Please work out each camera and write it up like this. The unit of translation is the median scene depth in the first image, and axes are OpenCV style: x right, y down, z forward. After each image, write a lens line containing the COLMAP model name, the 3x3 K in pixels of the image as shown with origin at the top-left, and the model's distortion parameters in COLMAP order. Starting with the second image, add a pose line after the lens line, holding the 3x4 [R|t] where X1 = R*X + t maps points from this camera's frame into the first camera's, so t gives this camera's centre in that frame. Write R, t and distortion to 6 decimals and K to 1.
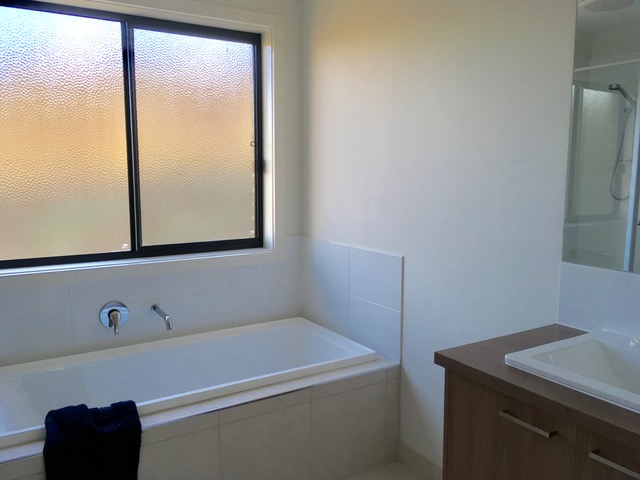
lens RADIAL K [[546.0, 0, 317.0], [0, 546.0, 235.6], [0, 0, 1]] dist [0.054200, -0.005144]
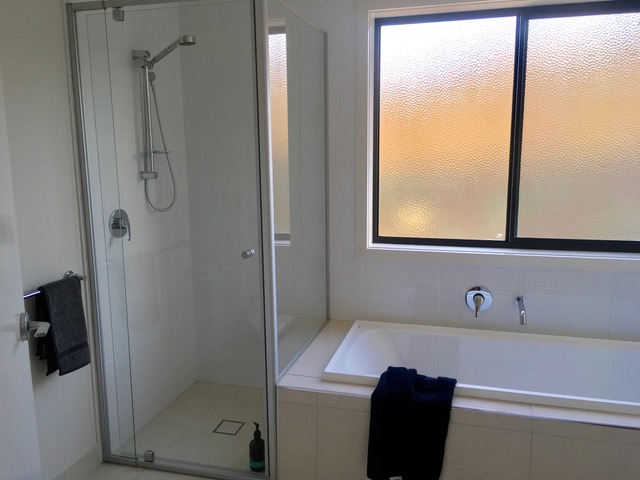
lens RADIAL K [[521.0, 0, 320.0], [0, 521.0, 240.0], [0, 0, 1]] dist [-0.000961, -0.001564]
pose [[0.686999, 0.107890, -0.718605, 0.136717], [-0.087498, 0.994003, 0.065588, -0.007909], [0.721372, 0.017817, 0.692319, 0.089412]]
